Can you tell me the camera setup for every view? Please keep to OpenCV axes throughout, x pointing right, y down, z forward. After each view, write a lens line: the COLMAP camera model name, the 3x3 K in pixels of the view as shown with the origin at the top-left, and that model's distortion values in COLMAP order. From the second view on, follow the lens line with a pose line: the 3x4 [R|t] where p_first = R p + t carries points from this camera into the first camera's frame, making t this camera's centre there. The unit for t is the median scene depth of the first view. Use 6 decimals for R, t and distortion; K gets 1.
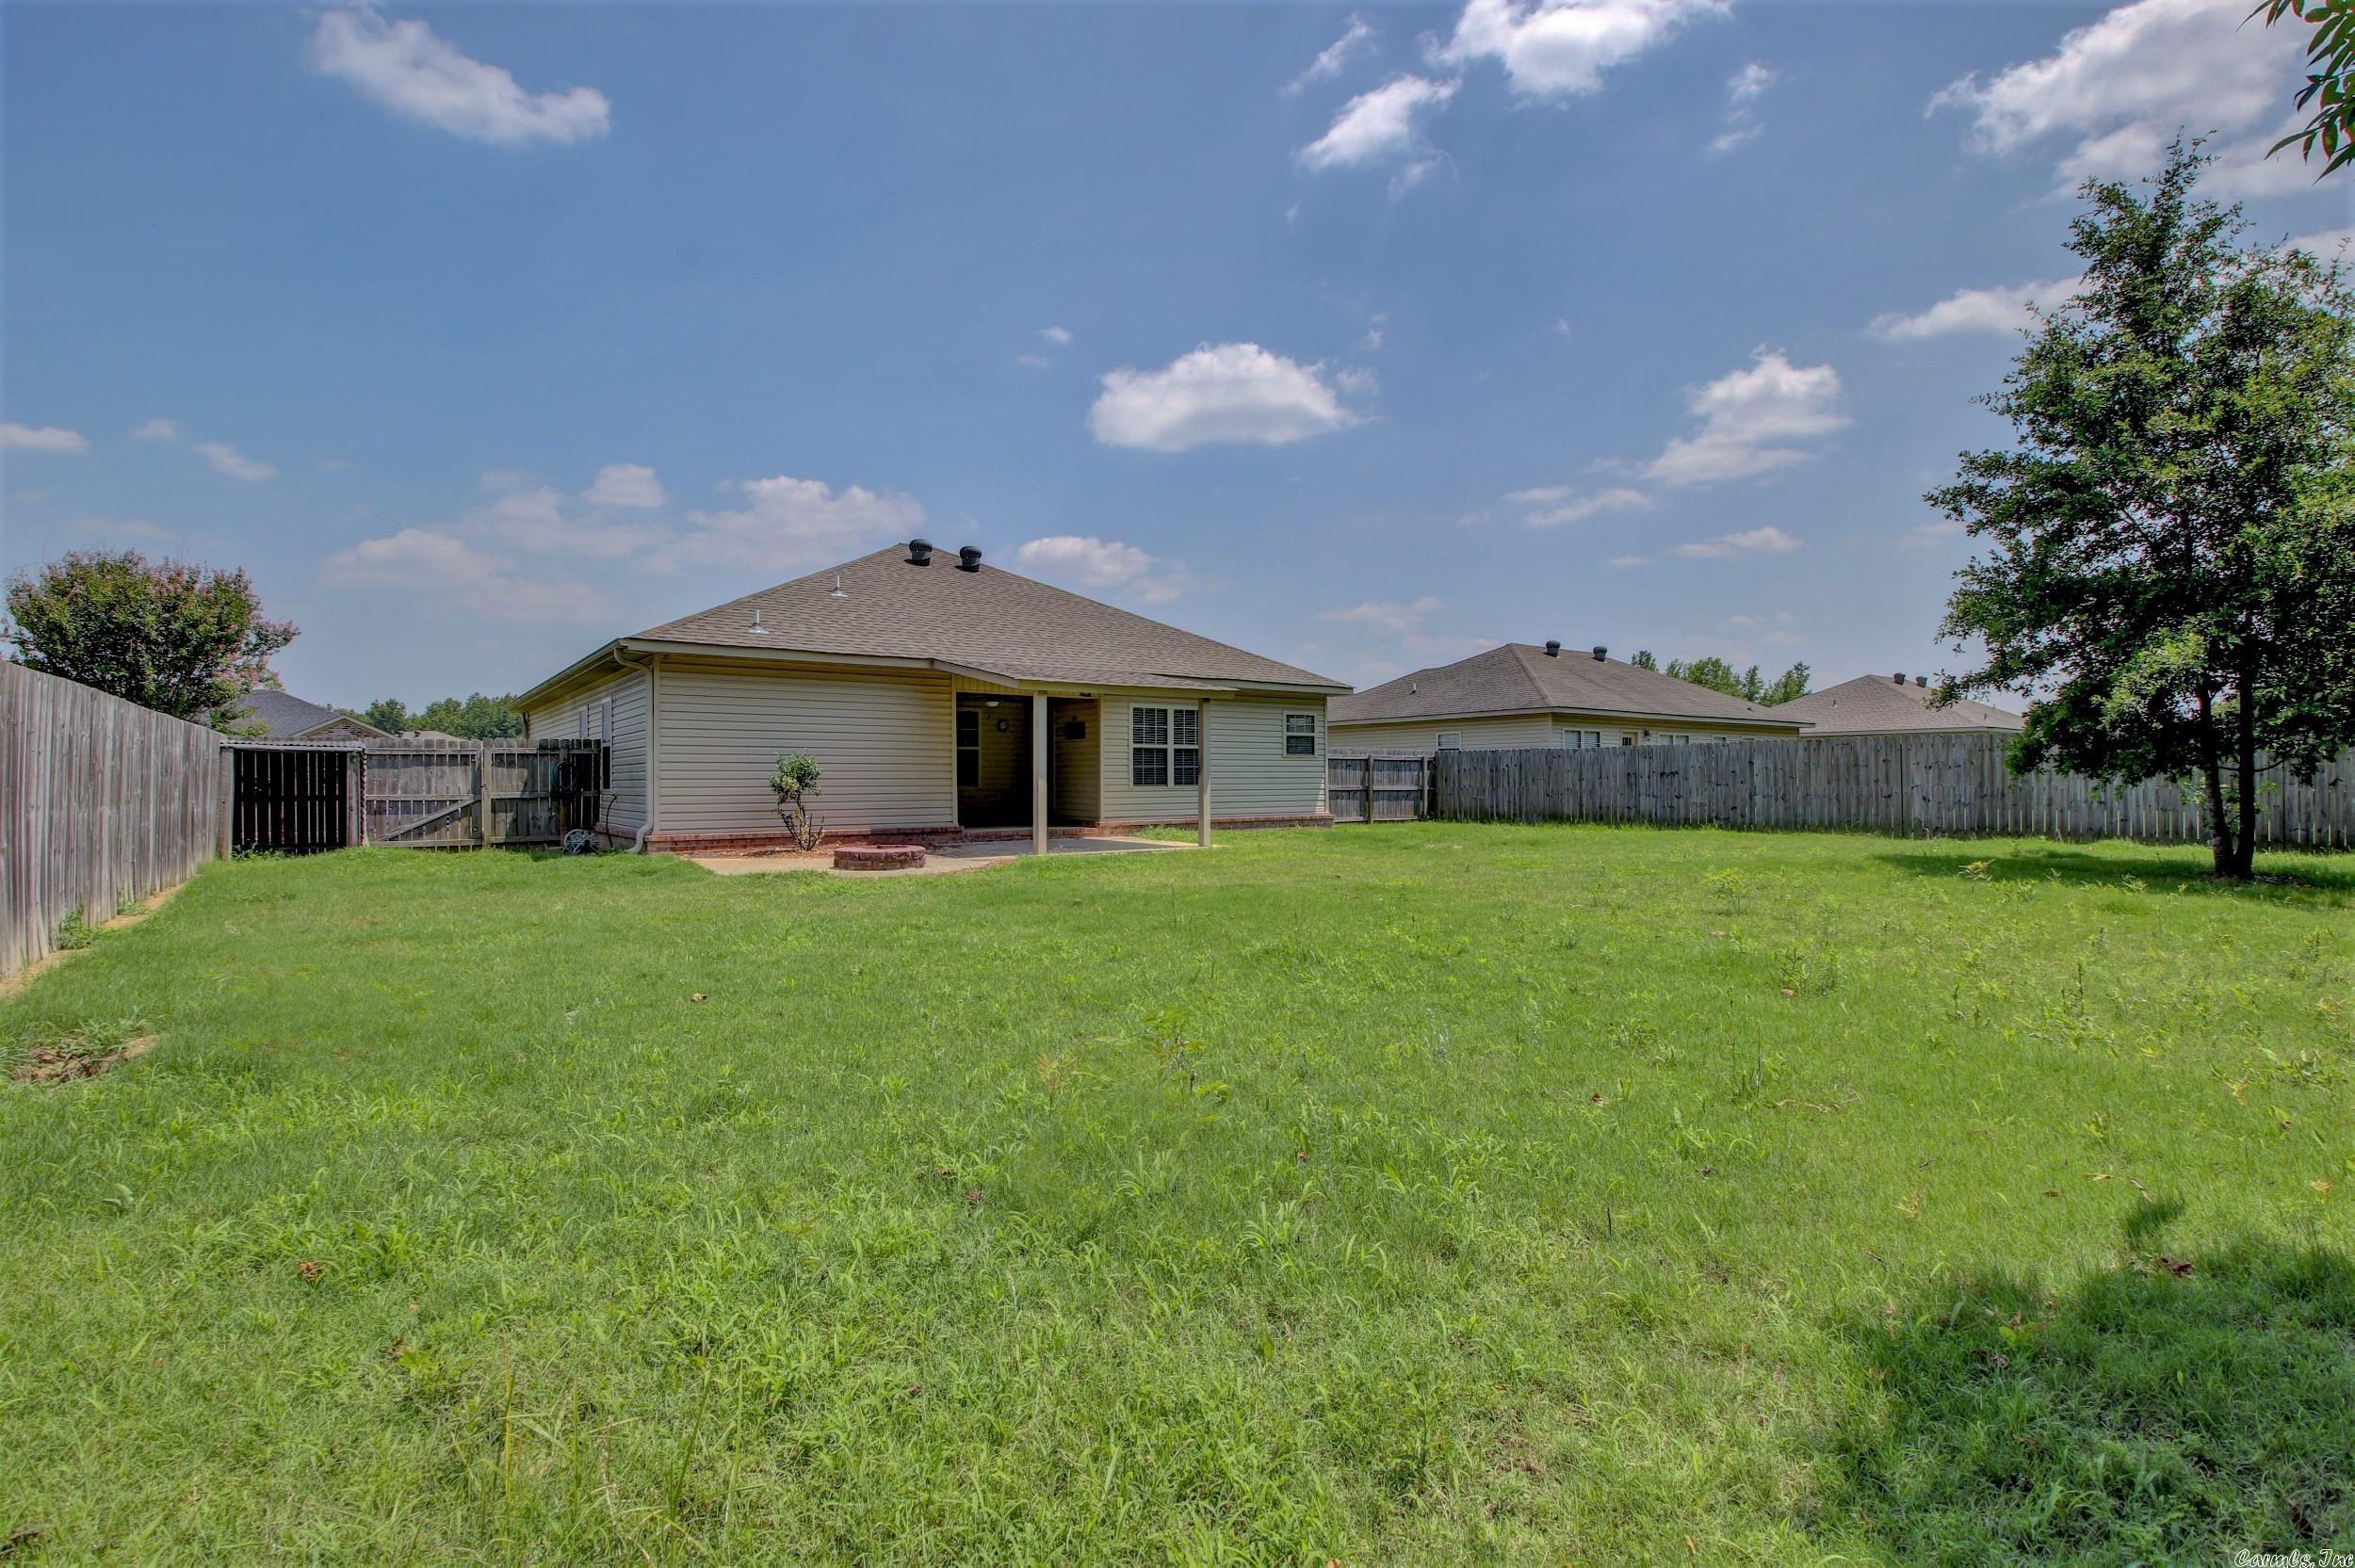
lens RADIAL K [[1089.5, 0, 1175.2], [0, 1089.5, 778.7], [0, 0, 1]] dist [0.007166, -0.023787]
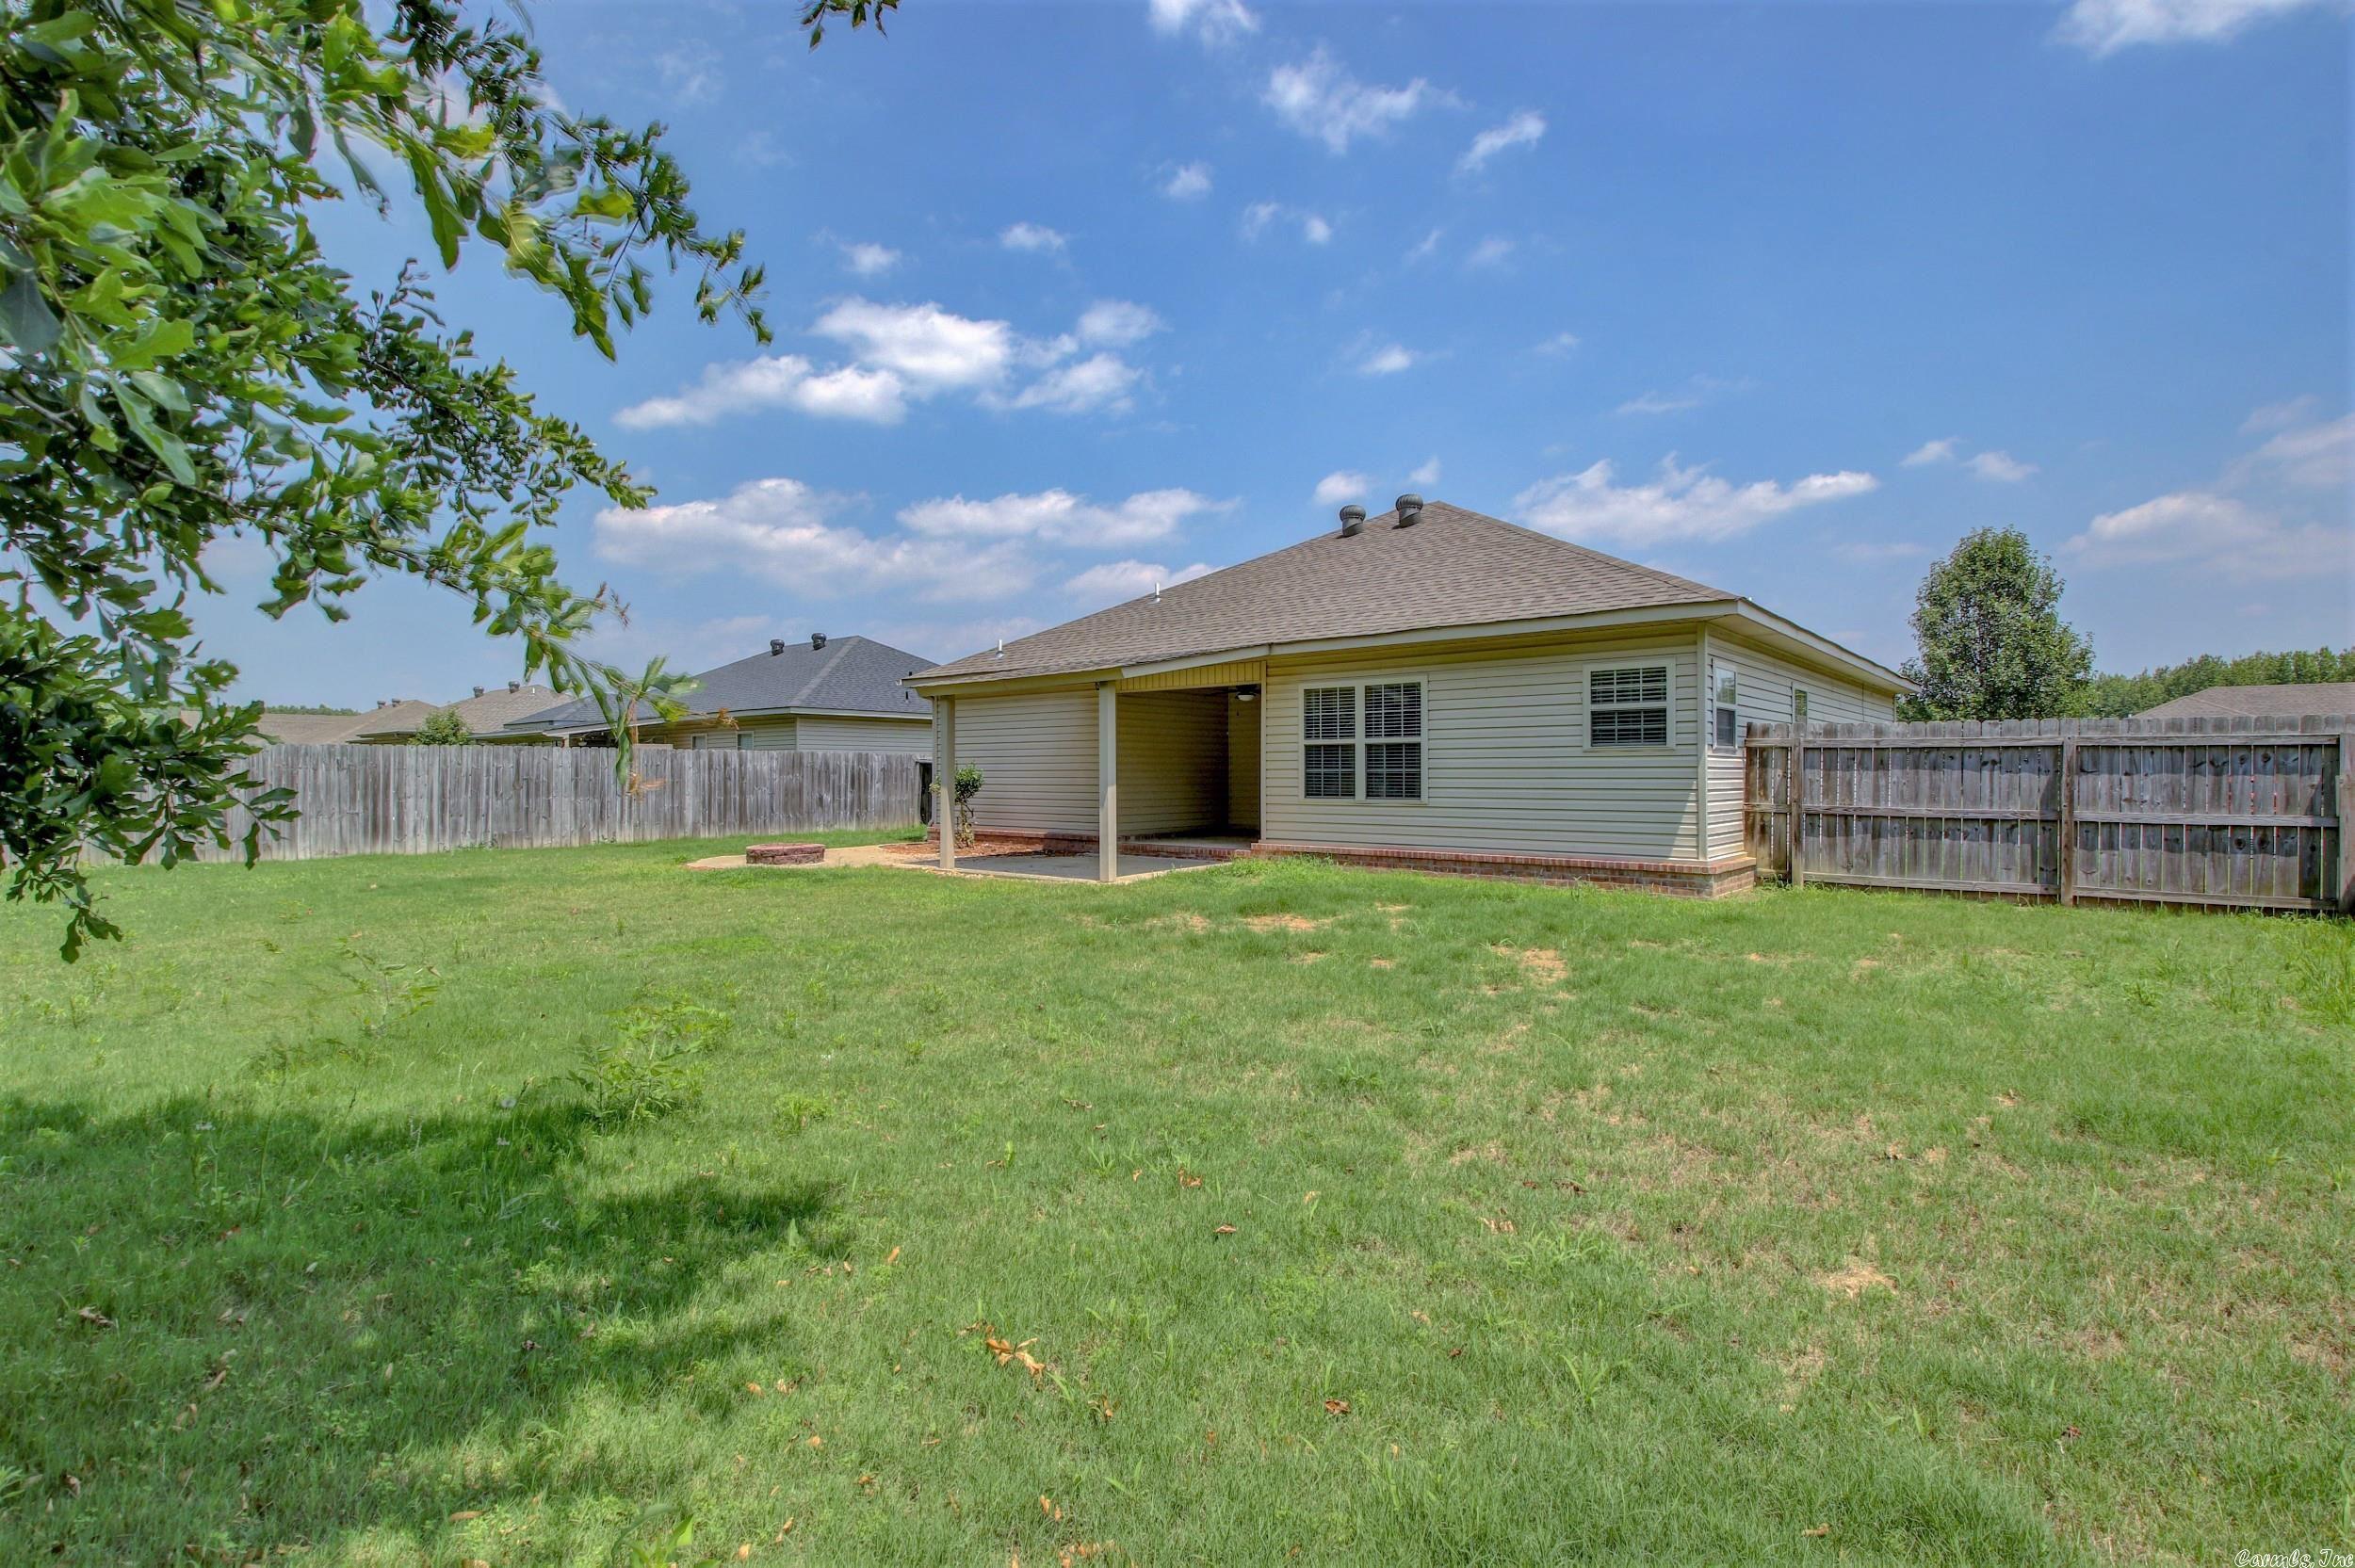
lens RADIAL K [[1089.5, 0, 1180.8], [0, 1089.5, 773.6], [0, 0, 1]] dist [0.007166, -0.023787]
pose [[0.212405, 0.003861, -0.977174, 0.626586], [0.001916, 0.999989, 0.004367, -0.012140], [0.977180, -0.002799, 0.212395, 0.733059]]
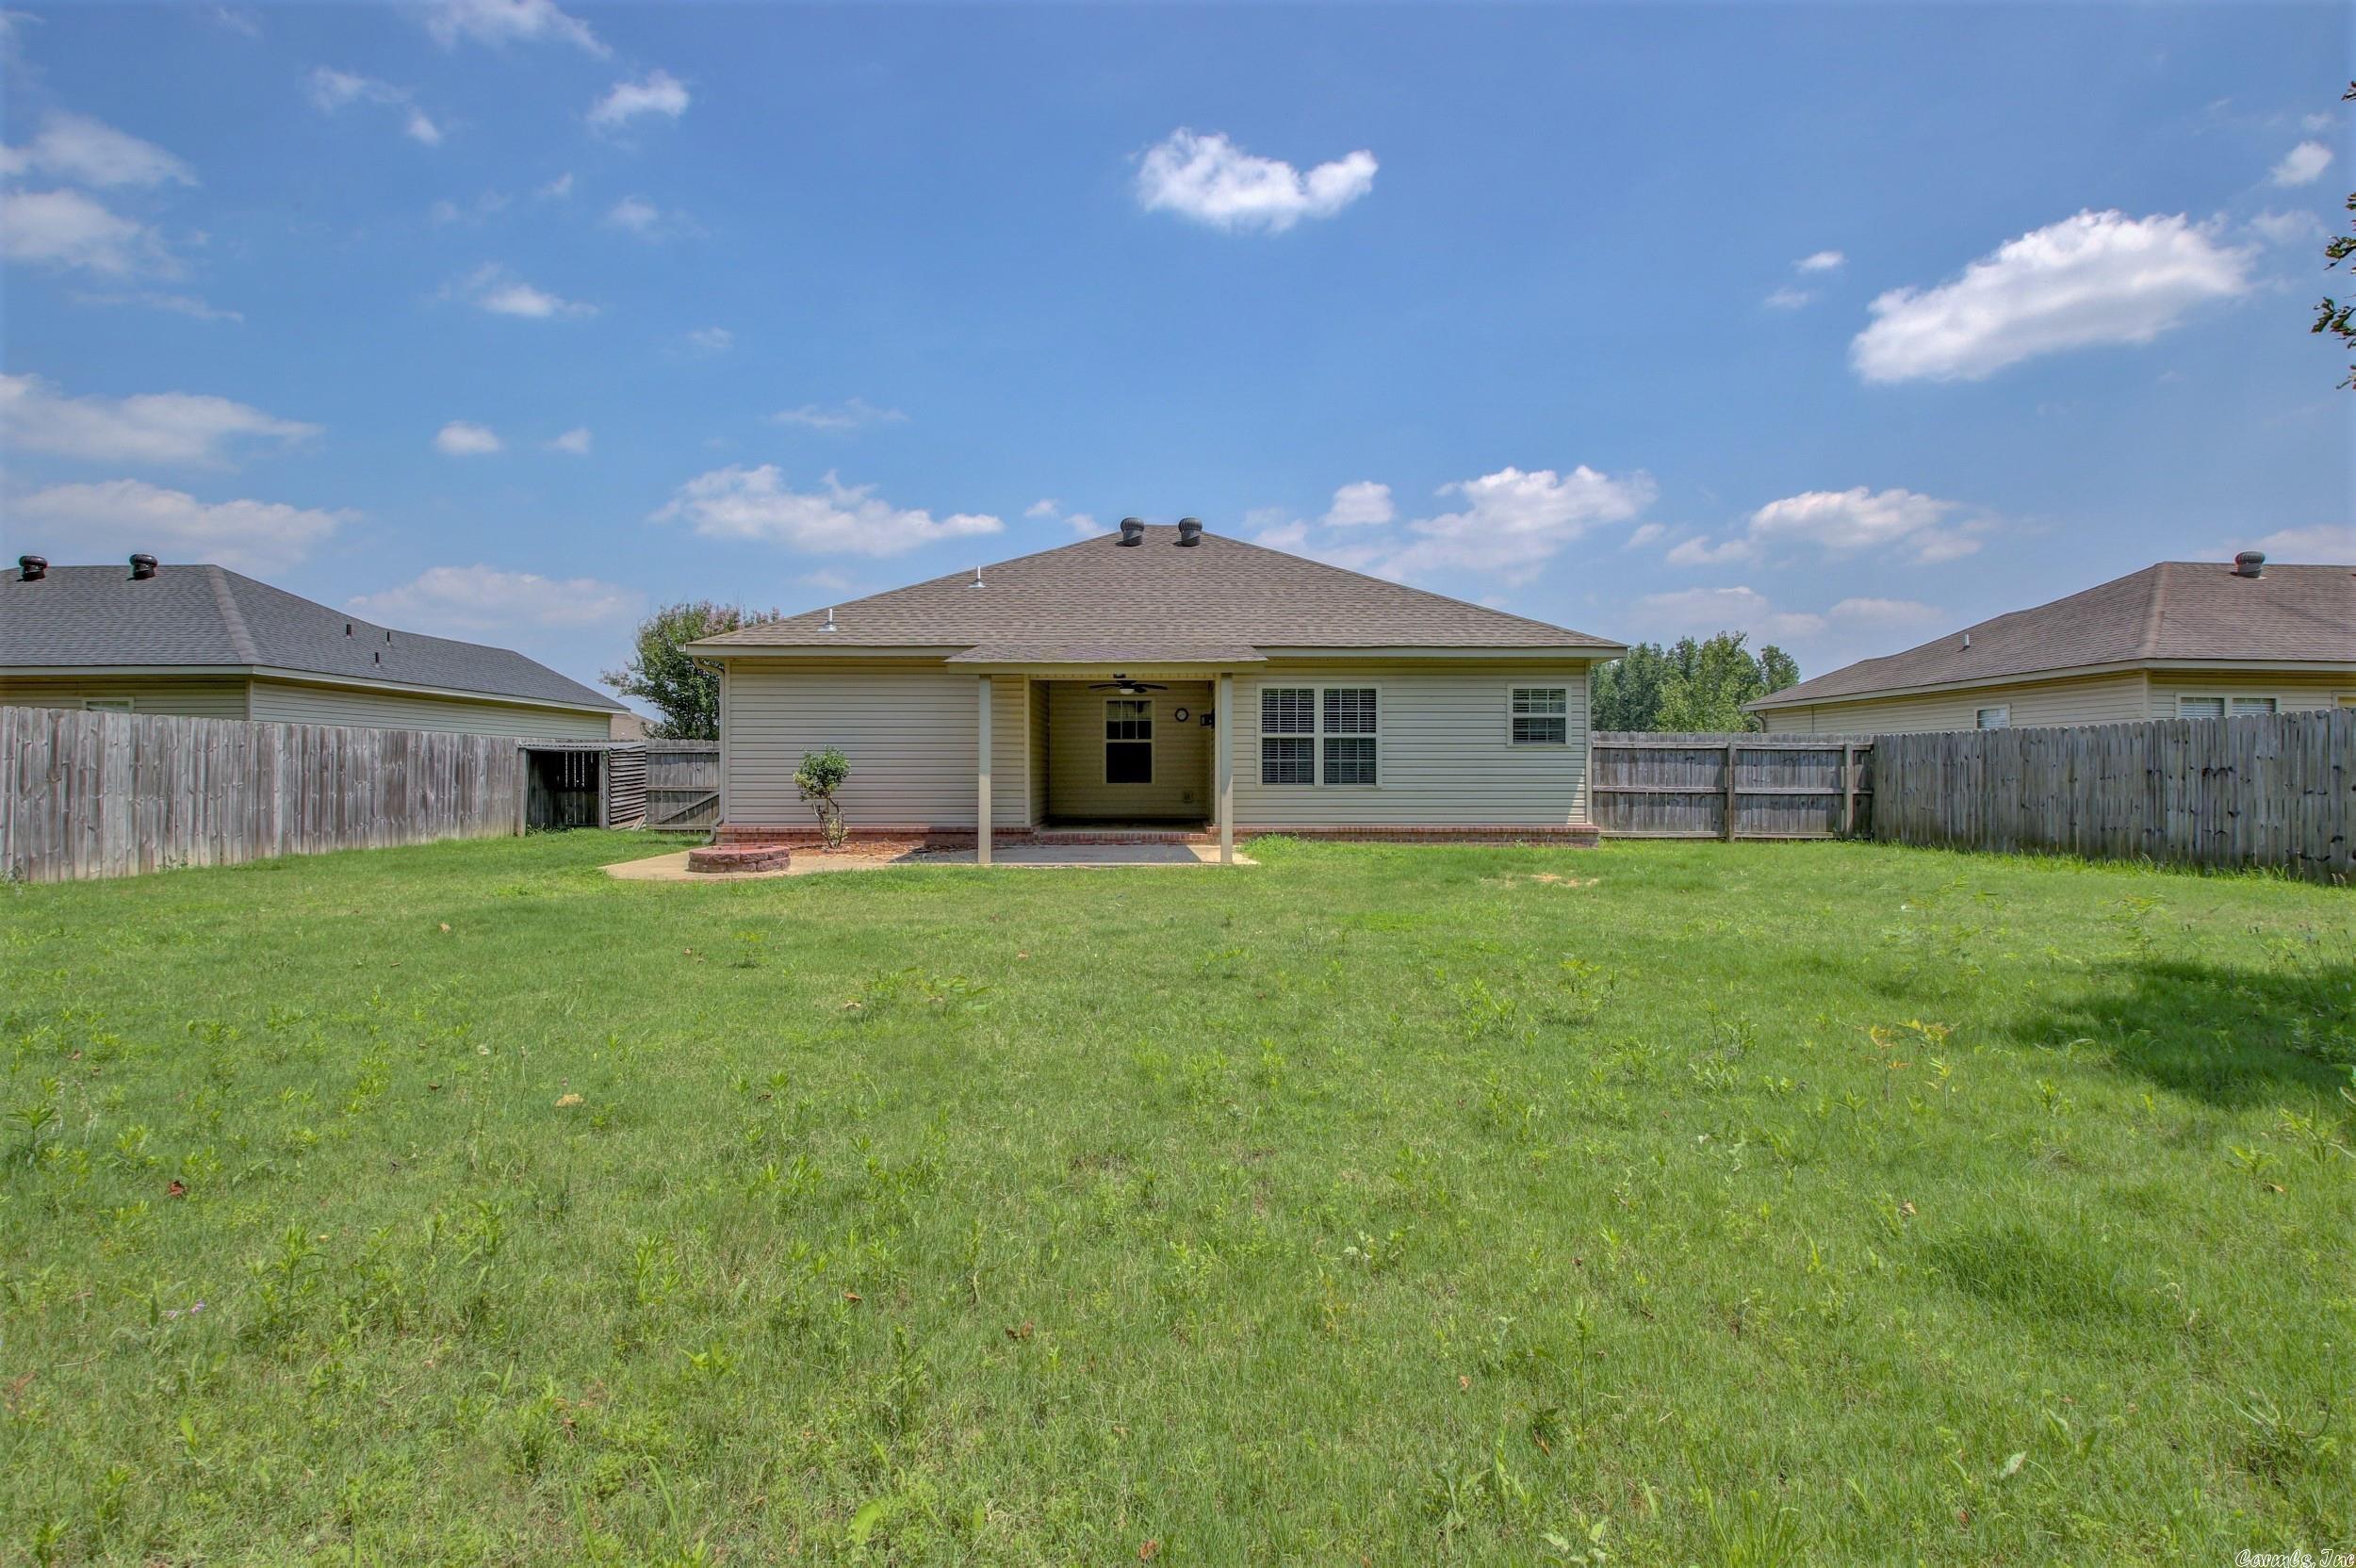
lens RADIAL K [[1090.0, 0, 1174.7], [0, 1090.0, 790.5], [0, 0, 1]] dist [0.007166, -0.023787]
pose [[0.807547, 0.012885, -0.589663, 0.375976], [-0.003408, 0.999847, 0.017181, -0.002620], [0.589794, -0.011865, 0.807467, 0.285969]]
